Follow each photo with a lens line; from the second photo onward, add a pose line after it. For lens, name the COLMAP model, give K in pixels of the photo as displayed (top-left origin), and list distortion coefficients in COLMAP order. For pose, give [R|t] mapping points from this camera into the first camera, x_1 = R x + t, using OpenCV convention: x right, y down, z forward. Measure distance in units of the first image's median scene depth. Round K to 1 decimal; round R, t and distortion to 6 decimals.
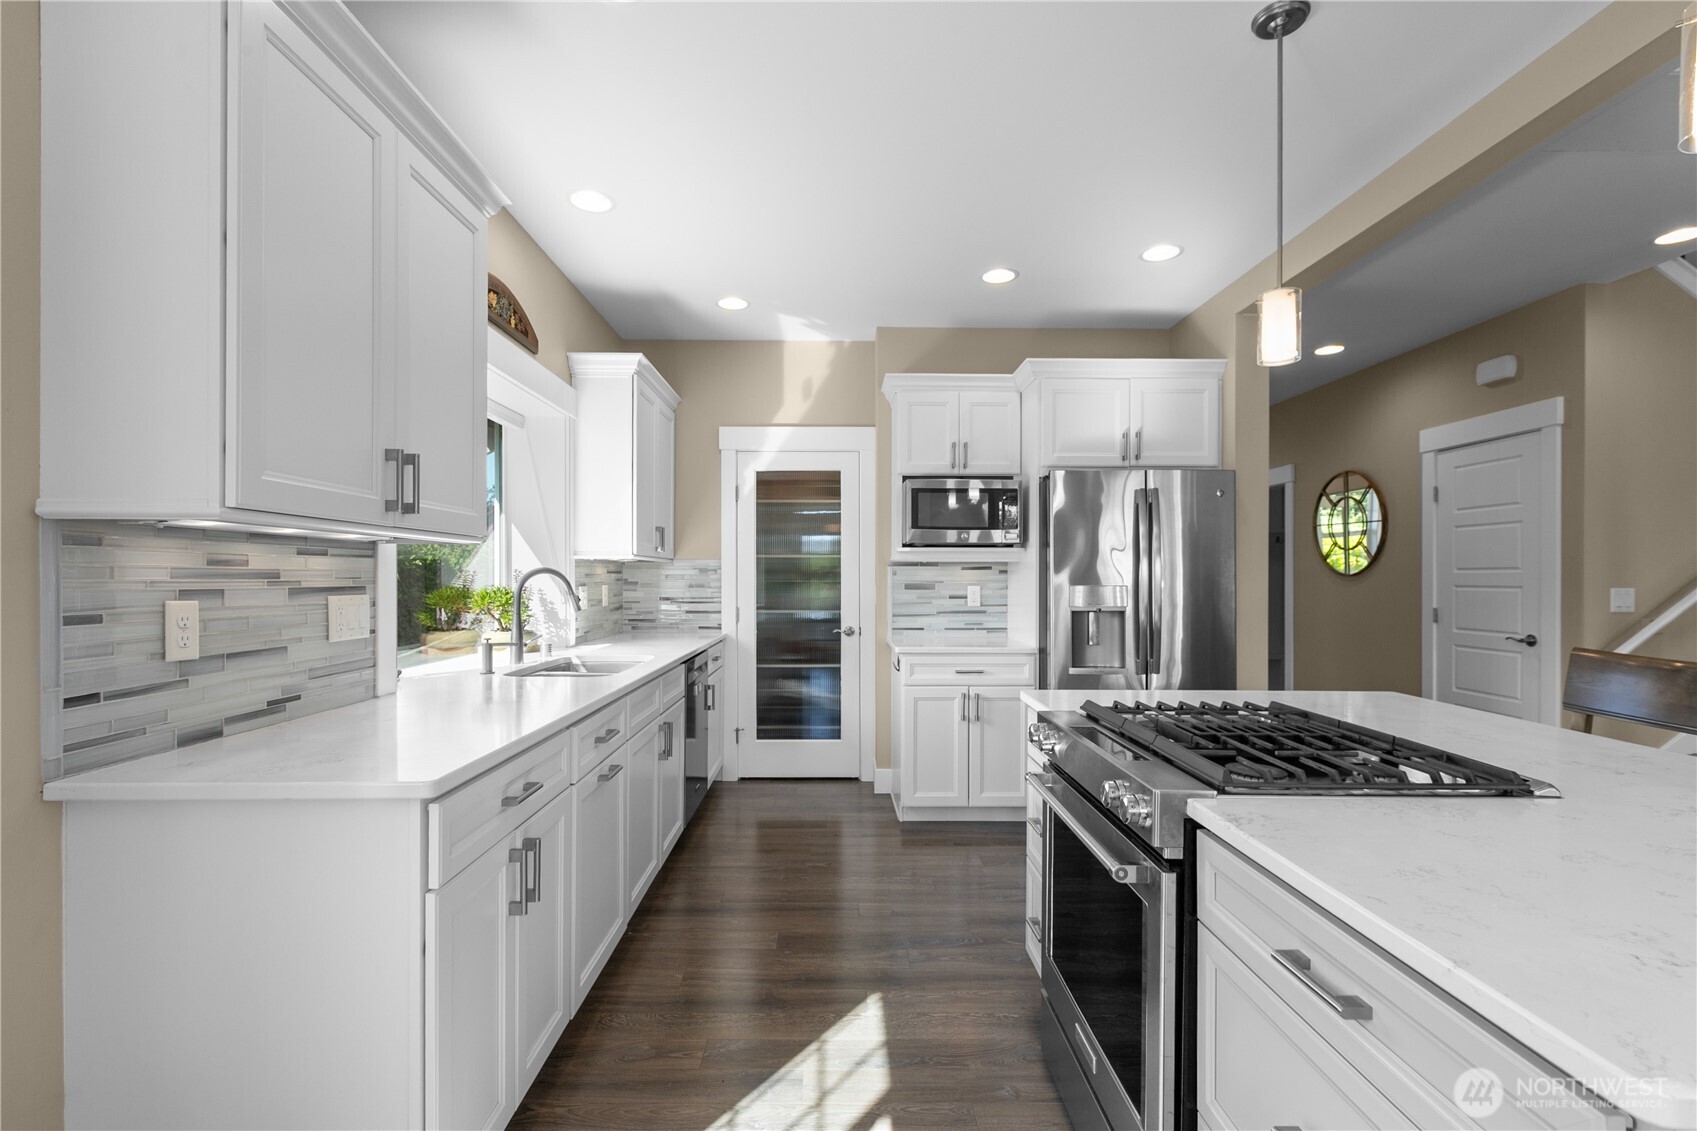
lens RADIAL K [[757.5, 0, 834.7], [0, 757.5, 581.4], [0, 0, 1]] dist [-0.003956, 0.001613]
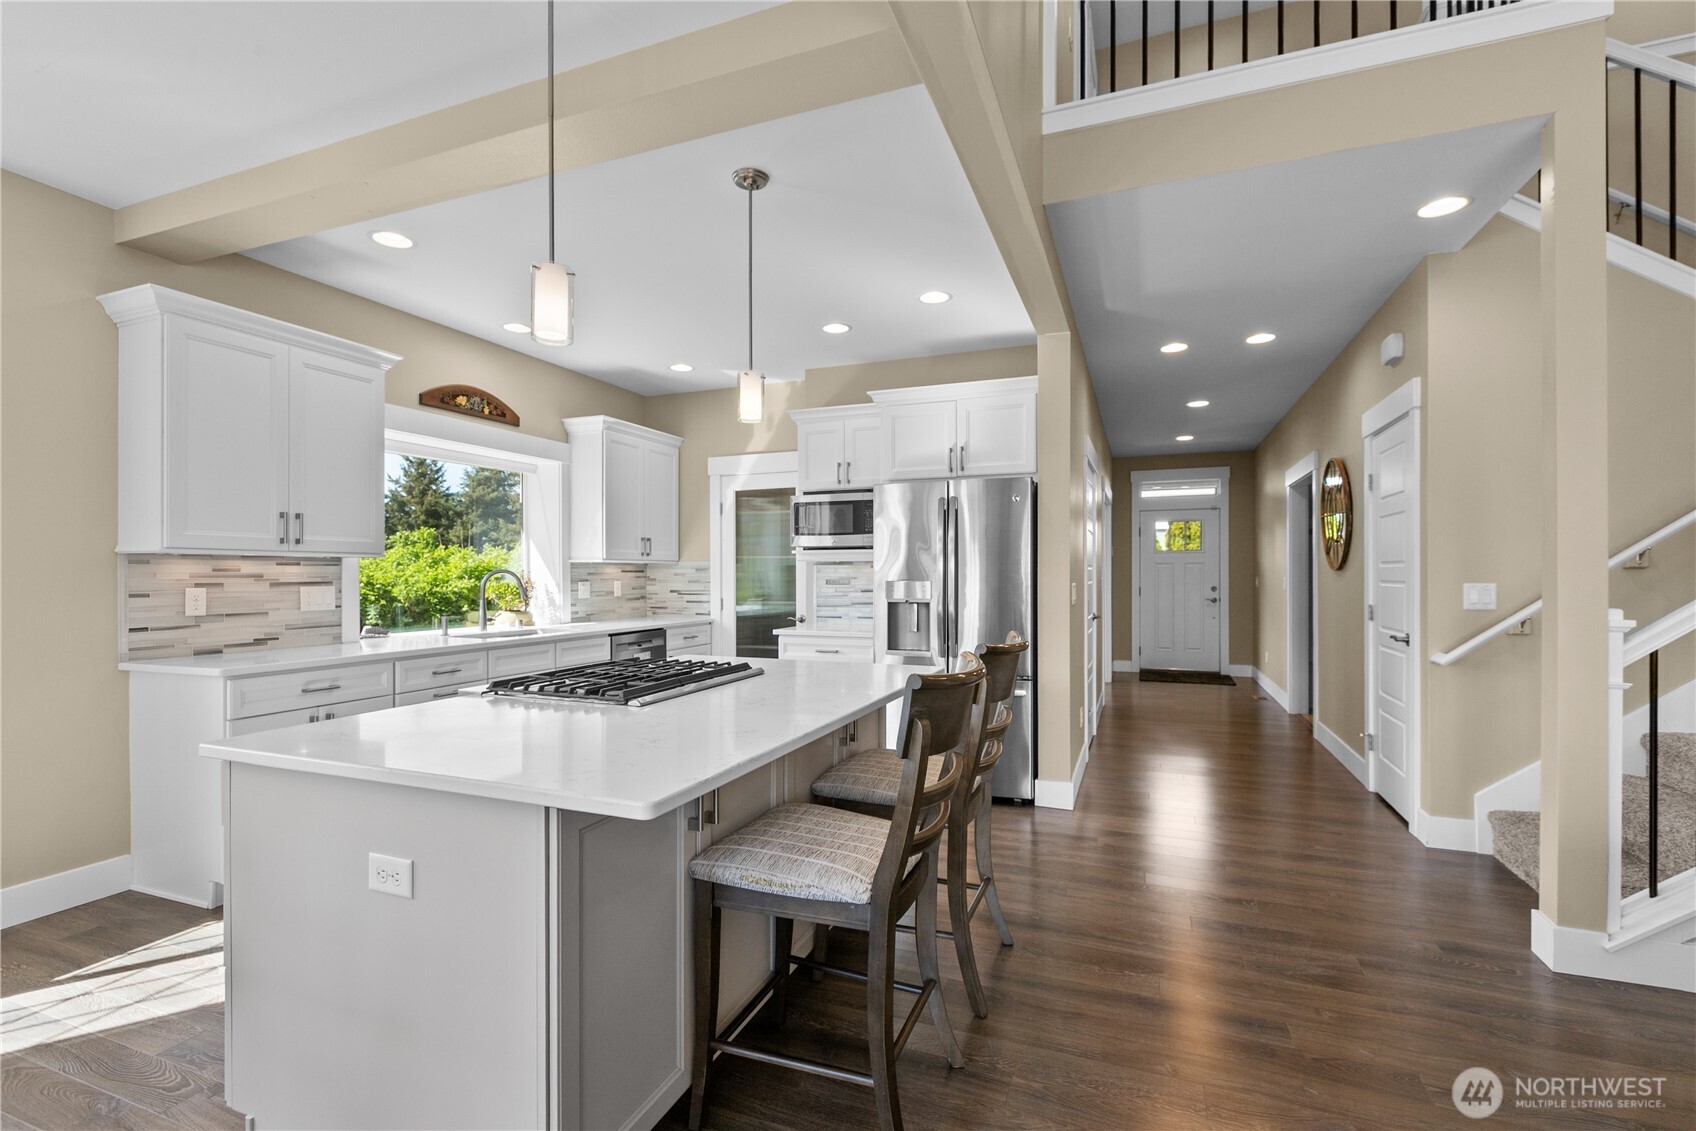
lens RADIAL K [[757.1, 0, 842.6], [0, 757.1, 572.7], [0, 0, 1]] dist [-0.003956, 0.001613]
pose [[0.927742, -0.005130, -0.373187, 0.674122], [0.002845, 0.999974, -0.006675, 0.000169], [0.373212, 0.005131, 0.927732, -0.129145]]
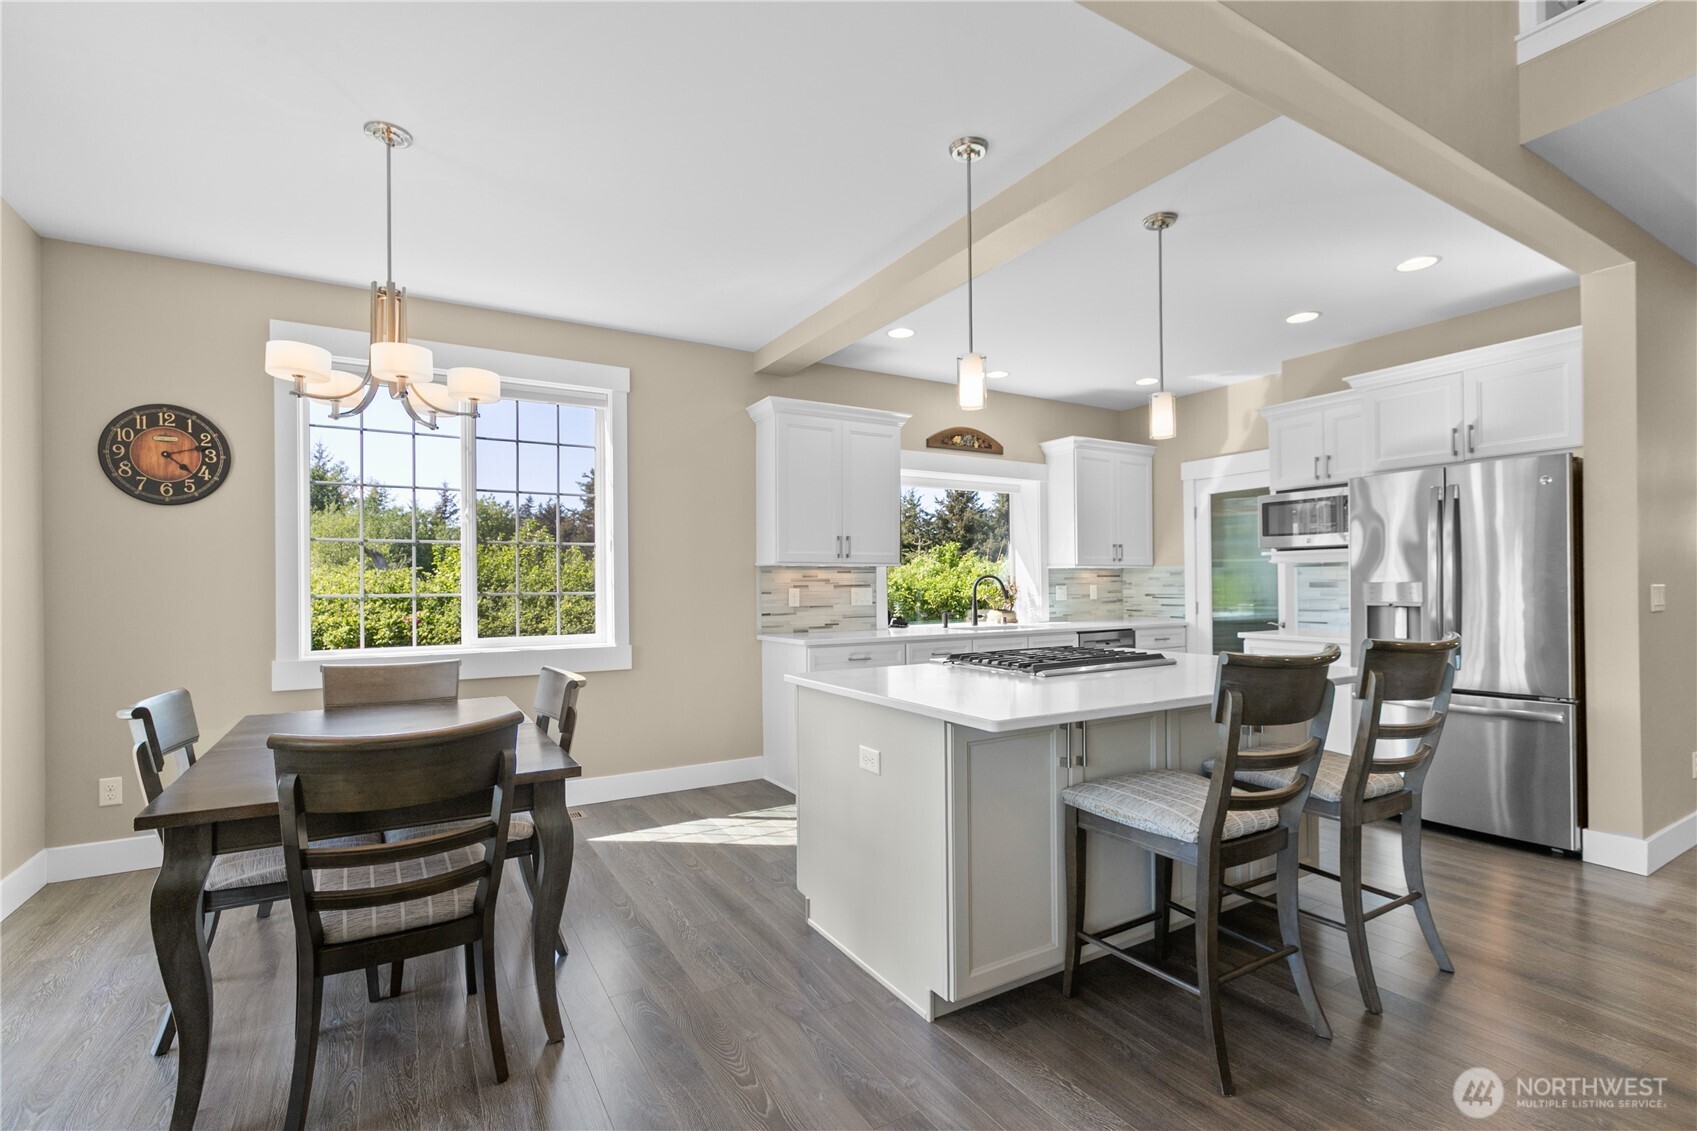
lens RADIAL K [[757.5, 0, 850.8], [0, 757.5, 576.4], [0, 0, 1]] dist [-0.003956, 0.001613]
pose [[0.509156, -0.015440, -0.860536, 0.849273], [0.004915, 0.999875, -0.015032, 0.009481], [0.860660, 0.003424, 0.509168, -0.189115]]
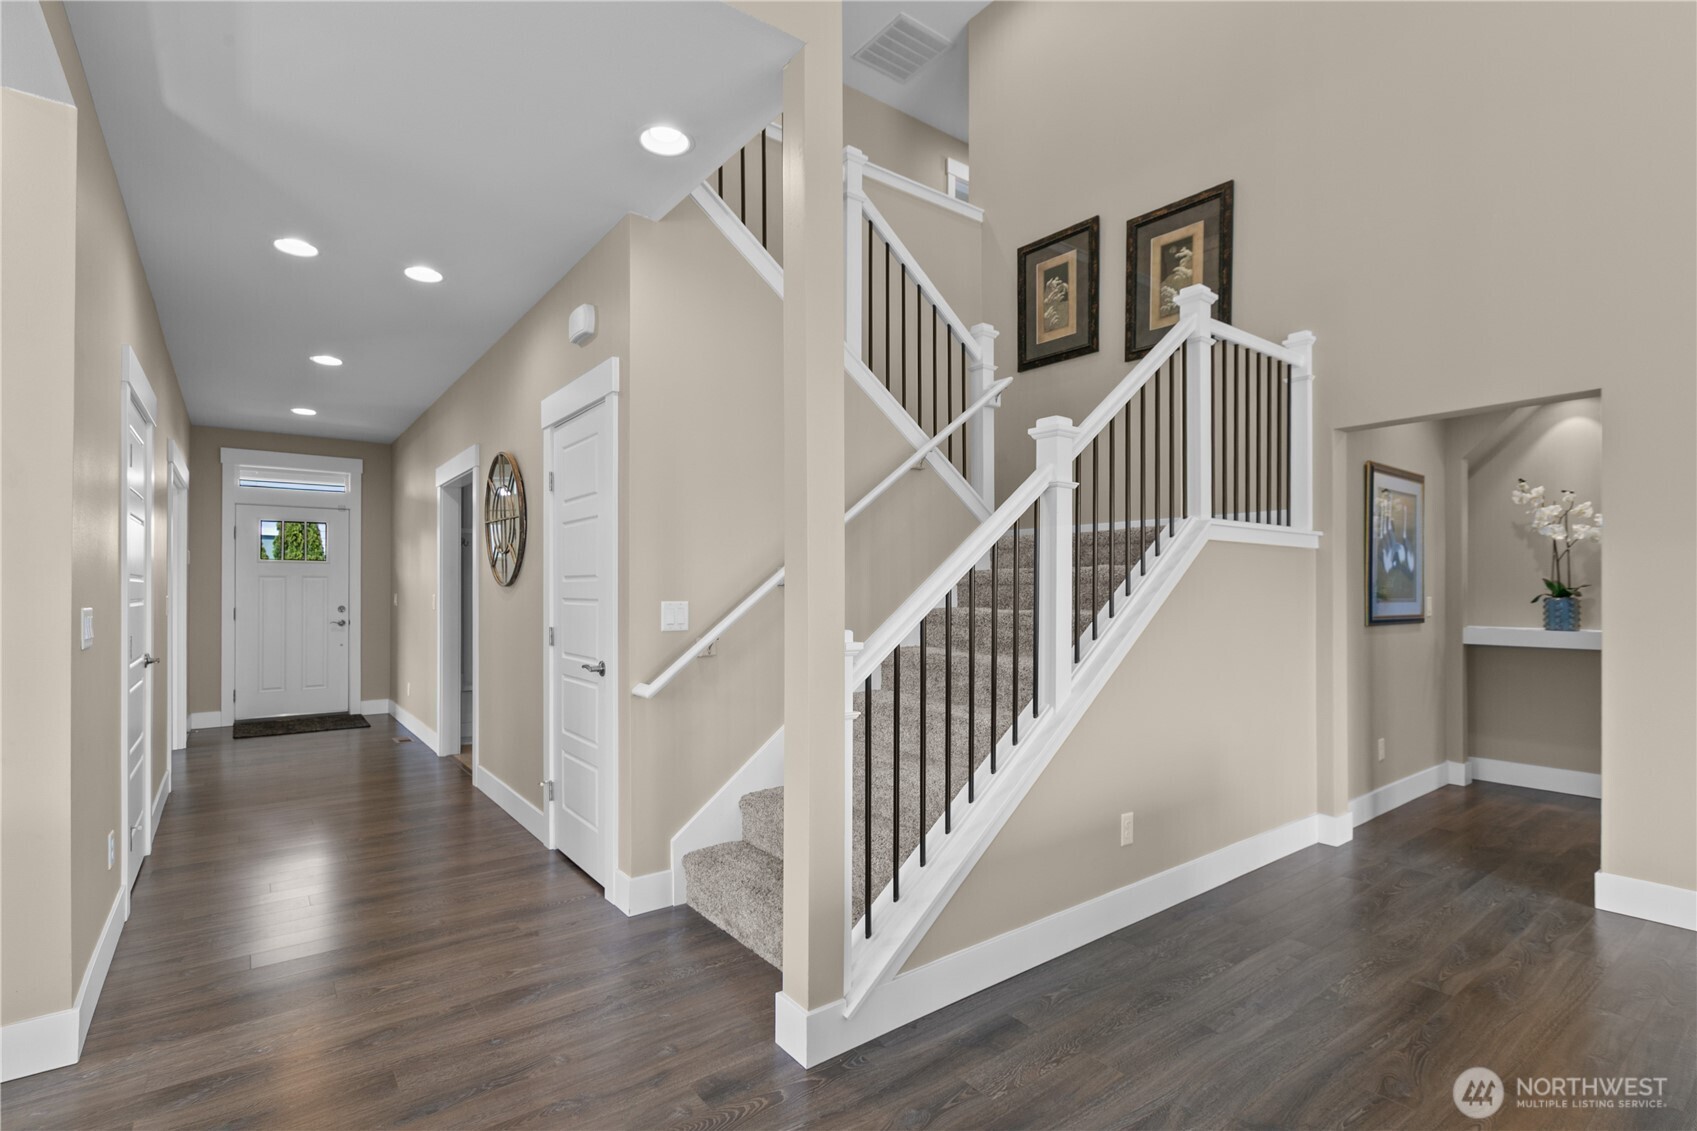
lens RADIAL K [[757.5, 0, 796.1], [0, 757.5, 586.1], [0, 0, 1]] dist [-0.003956, 0.001613]
pose [[0.808443, -0.001512, 0.588572, 0.673174], [0.006080, 0.999965, -0.005782, -0.001692], [-0.588542, 0.008253, 0.808424, 0.268914]]
